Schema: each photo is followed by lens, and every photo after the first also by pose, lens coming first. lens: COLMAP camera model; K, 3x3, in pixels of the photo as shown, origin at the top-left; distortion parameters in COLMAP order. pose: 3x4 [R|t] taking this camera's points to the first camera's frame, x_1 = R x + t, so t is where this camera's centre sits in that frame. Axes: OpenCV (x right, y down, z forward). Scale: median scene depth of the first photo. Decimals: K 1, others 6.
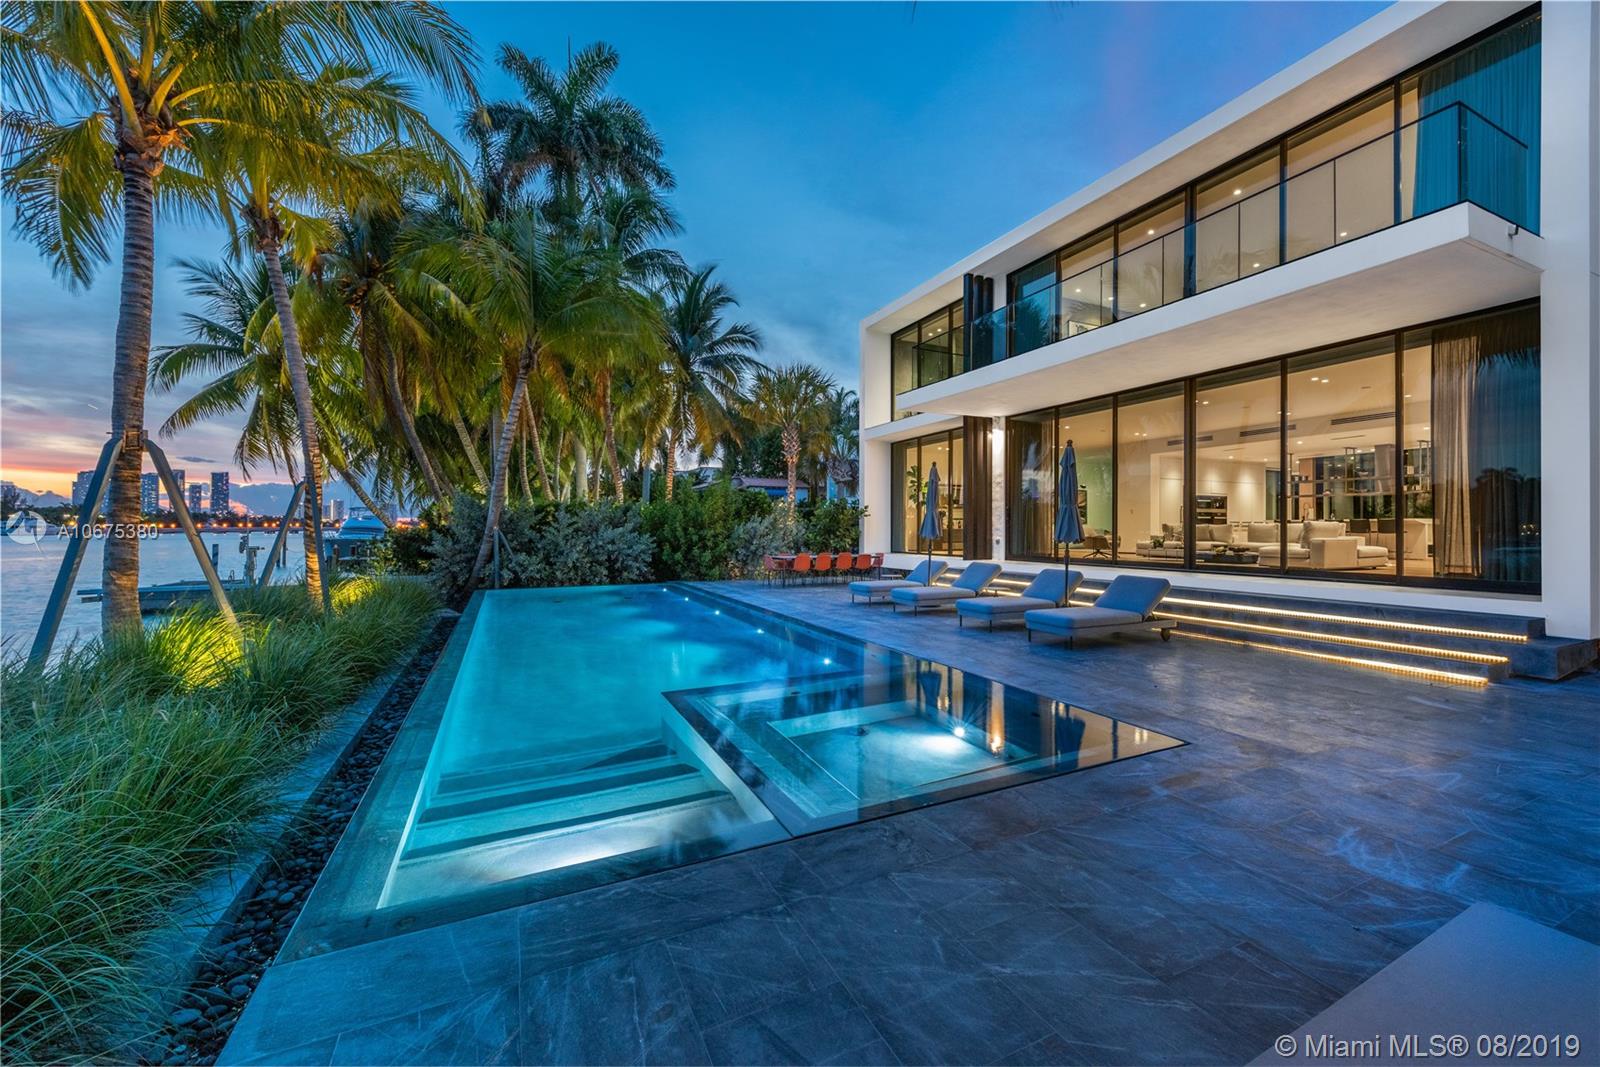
lens RADIAL K [[625.8, 0, 803.9], [0, 625.8, 525.5], [0, 0, 1]] dist [0.018162, -0.007680]
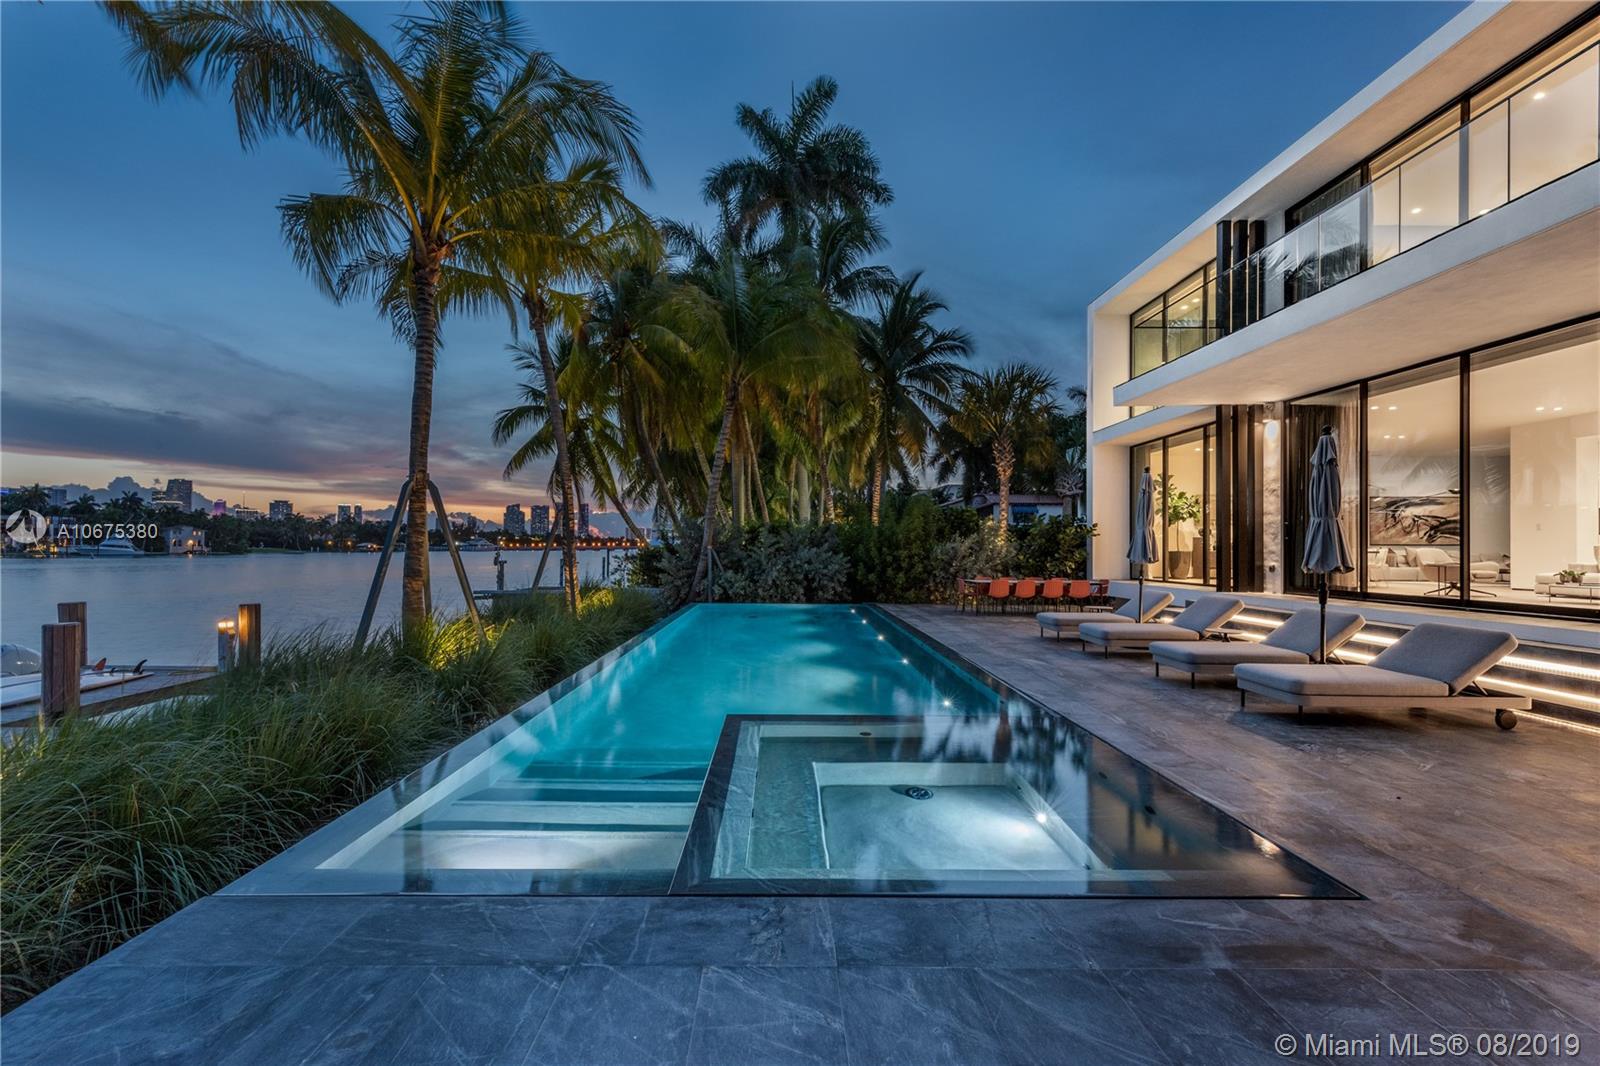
lens RADIAL K [[634.2, 0, 778.2], [0, 634.2, 544.1], [0, 0, 1]] dist [0.007441, -0.000321]
pose [[0.899746, 0.002400, -0.436407, 0.099720], [-0.003490, 0.999992, -0.001697, -0.000036], [0.436400, 0.003050, 0.899748, 0.048661]]
